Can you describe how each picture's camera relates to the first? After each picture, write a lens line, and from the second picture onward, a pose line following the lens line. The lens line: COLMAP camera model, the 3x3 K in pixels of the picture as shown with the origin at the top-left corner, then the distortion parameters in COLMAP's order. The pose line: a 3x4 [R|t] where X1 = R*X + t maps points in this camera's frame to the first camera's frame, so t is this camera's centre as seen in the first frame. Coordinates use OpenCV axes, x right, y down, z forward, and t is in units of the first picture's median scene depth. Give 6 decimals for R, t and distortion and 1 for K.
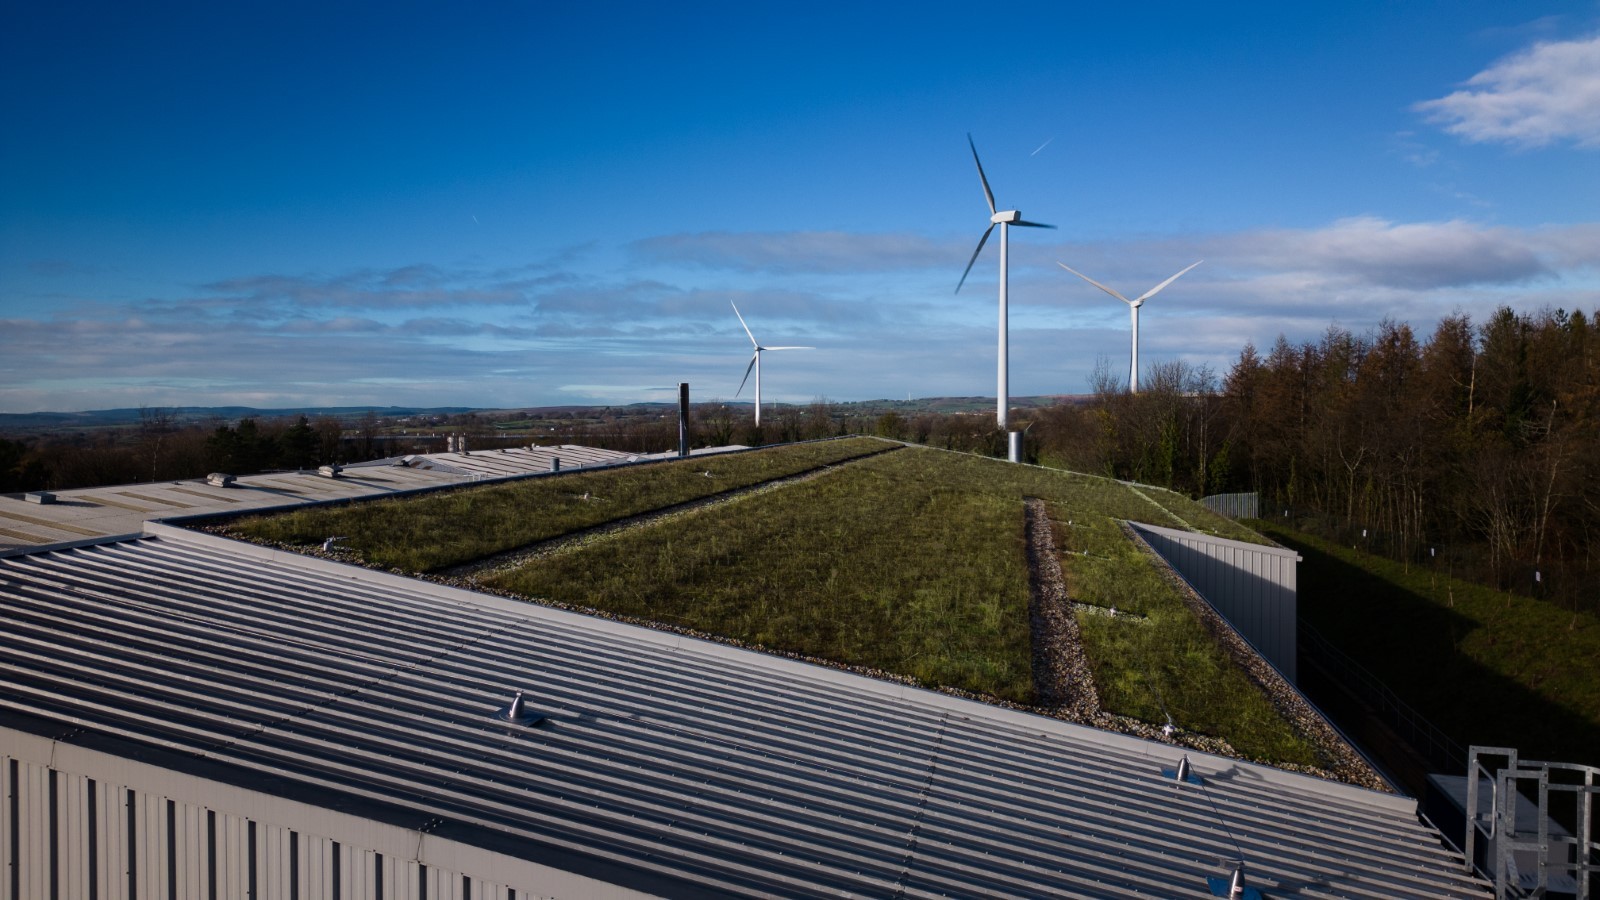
lens RADIAL K [[1102.0, 0, 802.4], [0, 1102.0, 435.8], [0, 0, 1]] dist [0.084868, -0.076249]
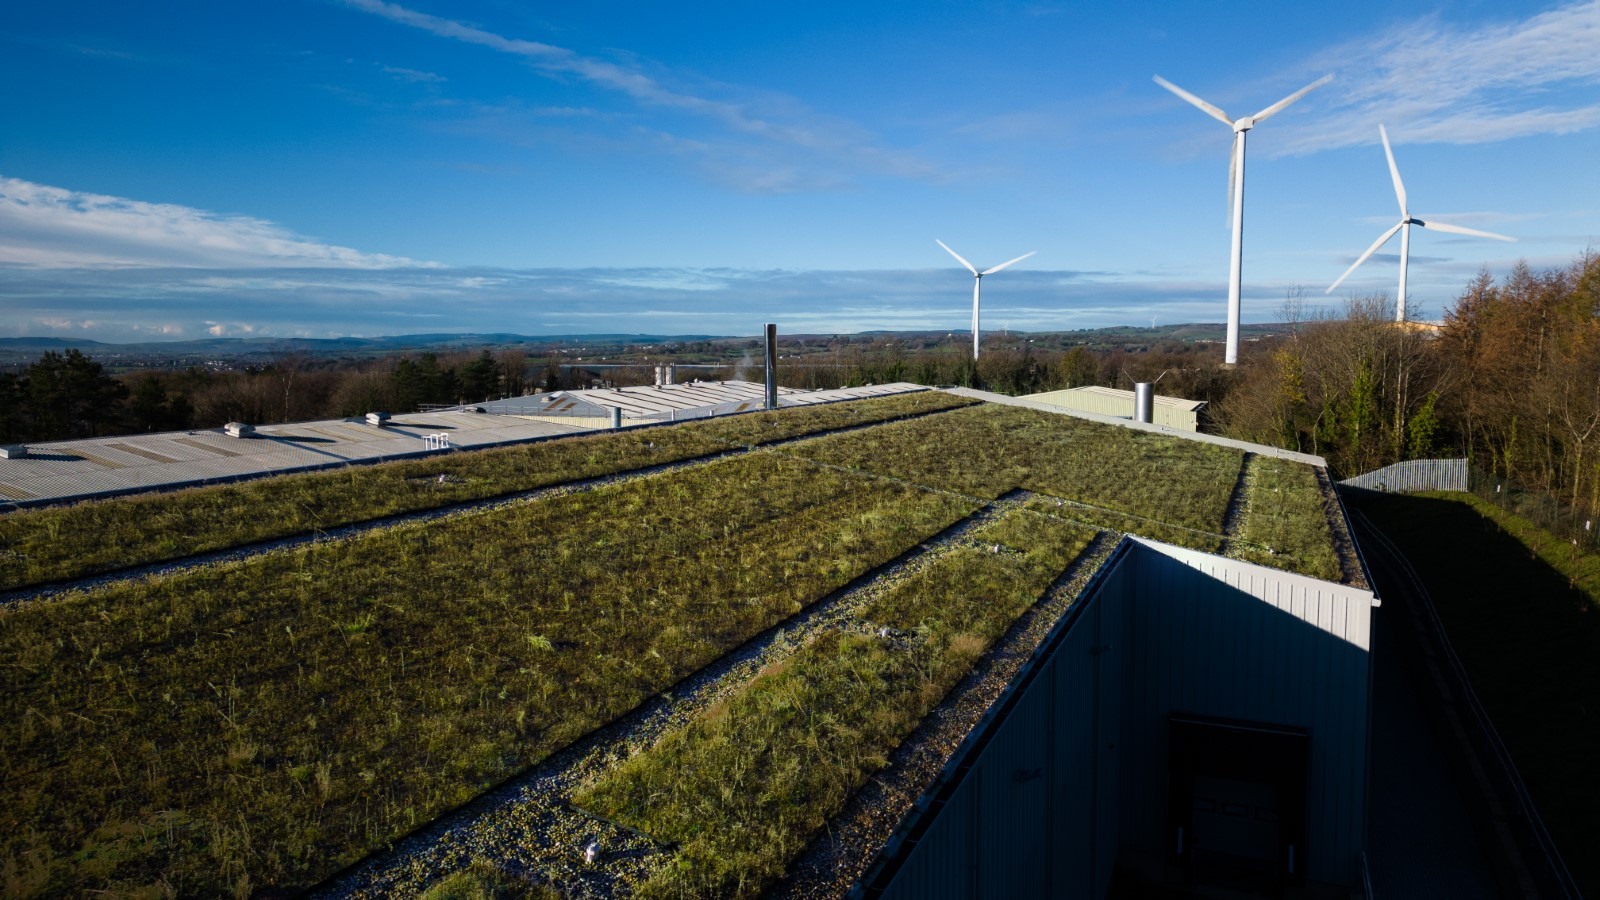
lens RADIAL K [[1102.0, 0, 804.3], [0, 1102.0, 454.1], [0, 0, 1]] dist [0.084868, -0.076249]
pose [[0.979158, 0.023981, -0.201681, 0.100455], [-0.007496, 0.996595, 0.082109, -0.015016], [0.202963, -0.078886, 0.976004, 0.110724]]
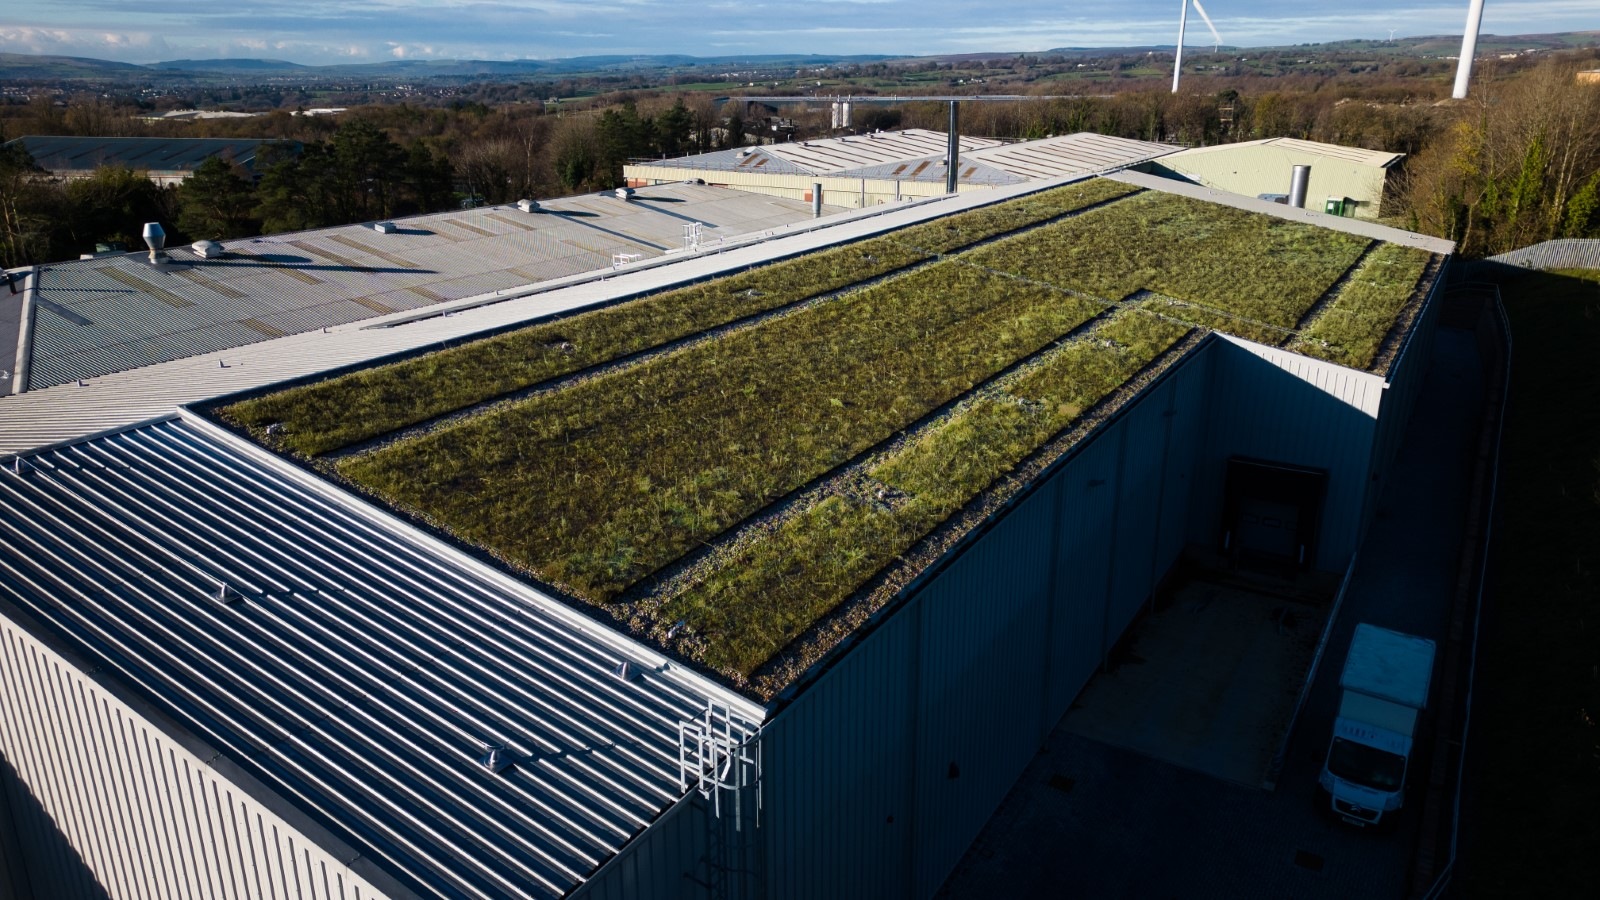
lens RADIAL K [[1102.0, 0, 806.7], [0, 1102.0, 447.0], [0, 0, 1]] dist [0.084868, -0.076249]
pose [[0.937121, 0.113768, -0.329942, 0.127276], [-0.006626, 0.951006, 0.309101, -0.058252], [0.348943, -0.287479, 0.891961, -0.025752]]
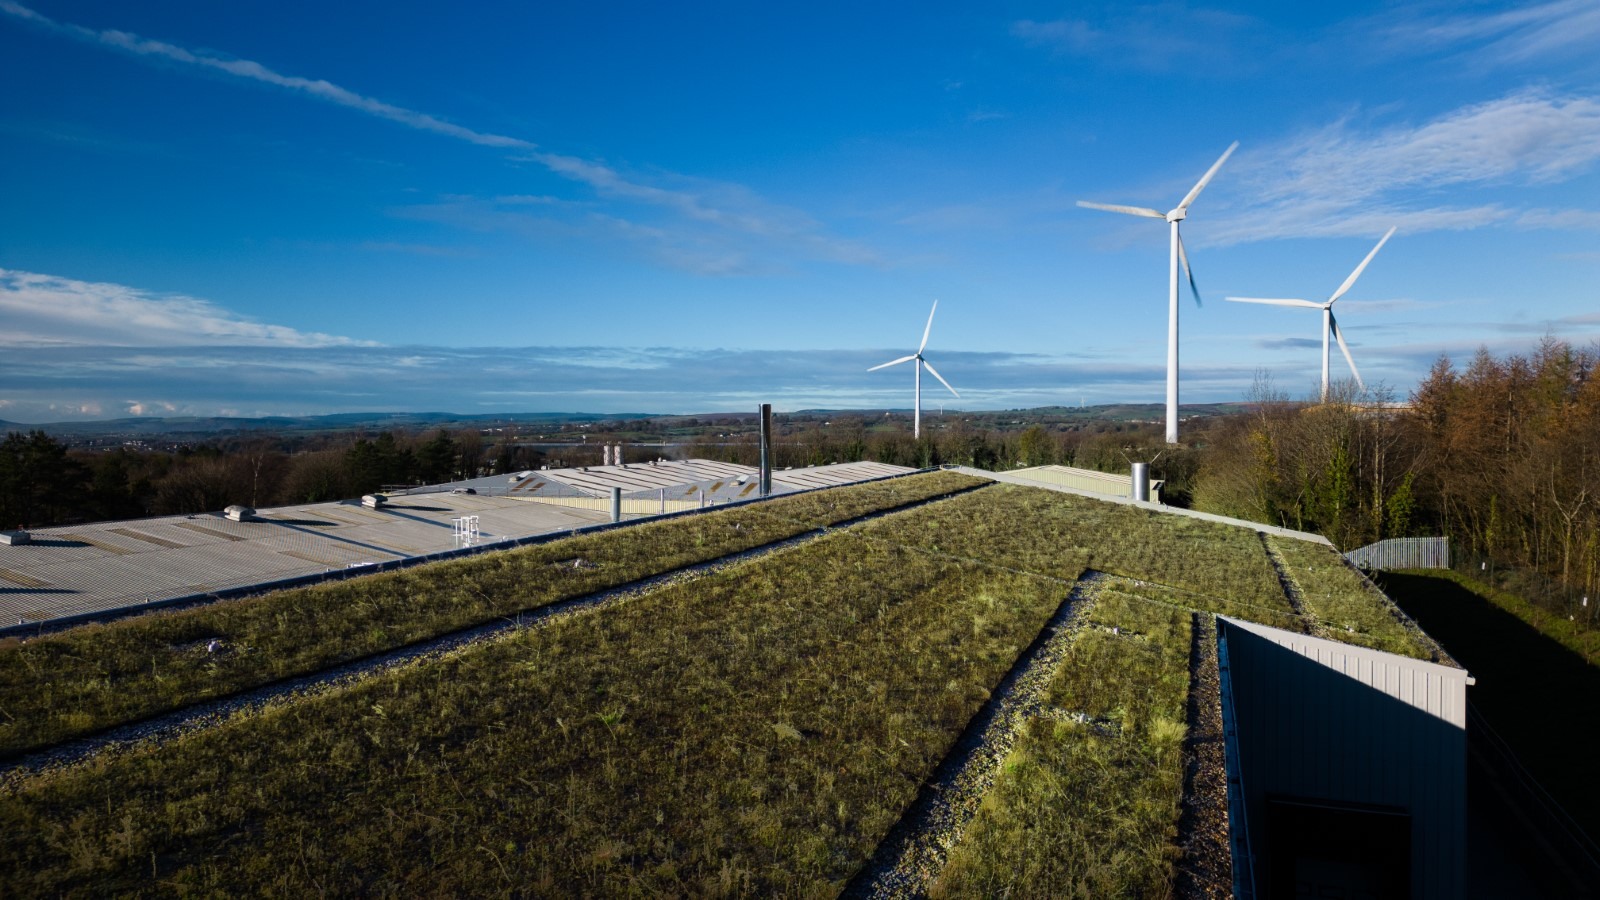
lens RADIAL K [[1102.0, 0, 803.7], [0, 1102.0, 441.3], [0, 0, 1]] dist [0.084868, -0.076249]
pose [[0.988870, 0.006950, -0.148619, 0.057117], [-0.007136, 0.999974, -0.000714, -0.015780], [0.148610, 0.001766, 0.988894, 0.101057]]
